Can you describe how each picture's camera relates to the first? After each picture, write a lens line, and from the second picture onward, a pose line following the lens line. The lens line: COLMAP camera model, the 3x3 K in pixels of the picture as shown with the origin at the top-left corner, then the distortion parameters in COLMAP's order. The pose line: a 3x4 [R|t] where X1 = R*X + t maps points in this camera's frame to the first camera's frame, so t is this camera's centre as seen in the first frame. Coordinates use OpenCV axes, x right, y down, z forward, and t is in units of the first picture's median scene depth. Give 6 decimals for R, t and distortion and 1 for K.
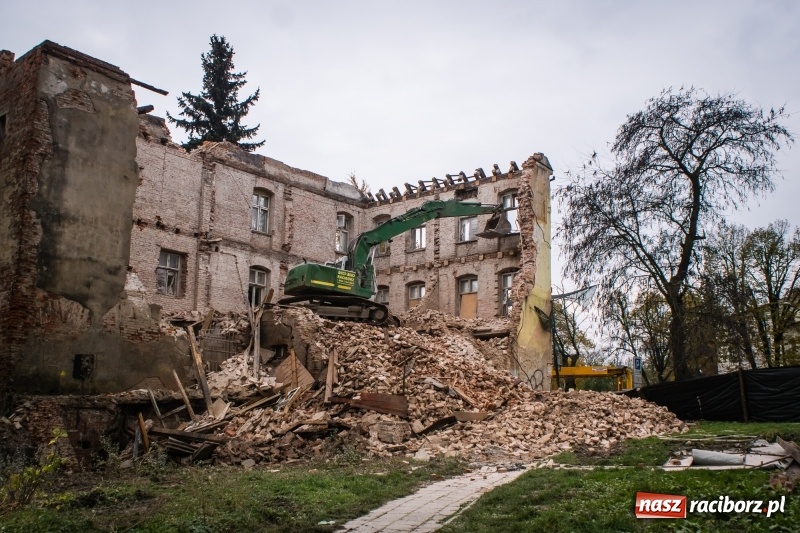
lens RADIAL K [[797.2, 0, 386.6], [0, 797.2, 279.6], [0, 0, 1]] dist [-0.134534, 0.130474]
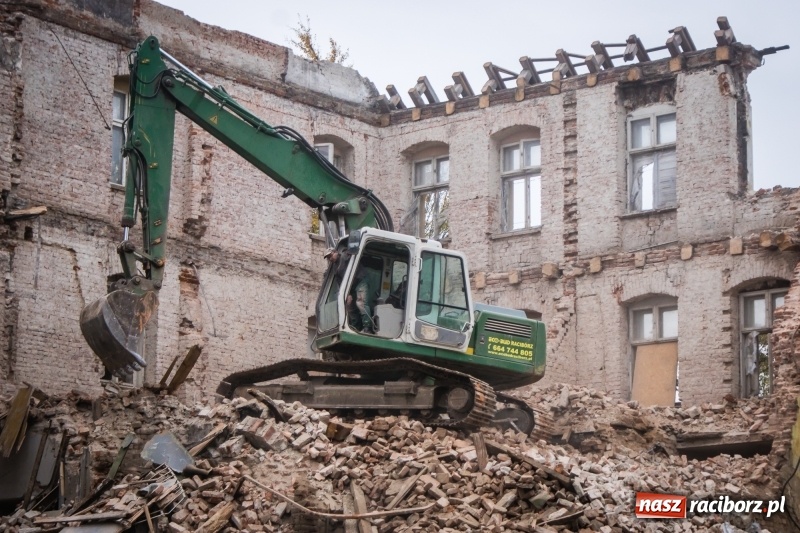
lens RADIAL K [[2148.5, 0, 391.6], [0, 2148.5, 266.8], [0, 0, 1]] dist [0.046815, 0.923884]
pose [[0.999649, -0.001972, 0.026421, -0.063035], [0.002266, 0.999936, -0.011121, -0.009709], [-0.026397, 0.011177, 0.999589, -0.081929]]
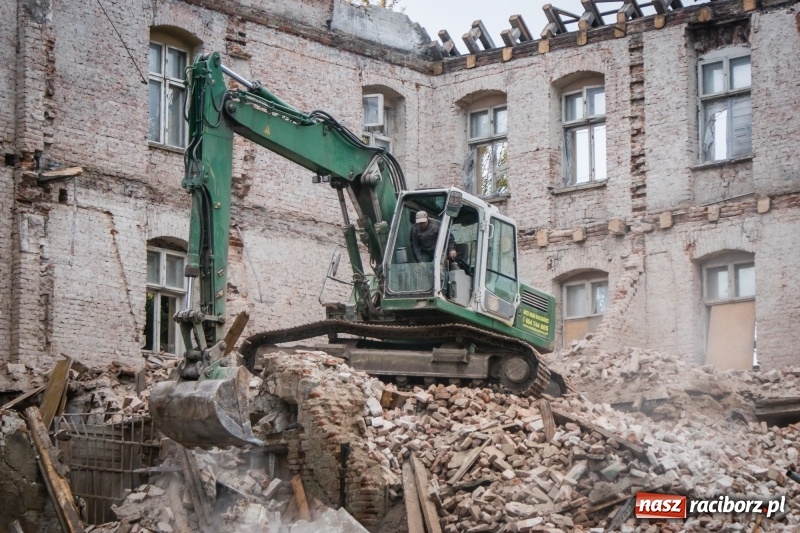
lens RADIAL K [[2329.8, 0, 391.2], [0, 2329.8, 270.3], [0, 0, 1]] dist [0.096970, 0.546522]
pose [[0.999838, -0.017116, 0.005597, -0.068213], [0.017061, 0.999807, 0.009709, -0.011842], [-0.005762, -0.009612, 0.999937, -0.103494]]
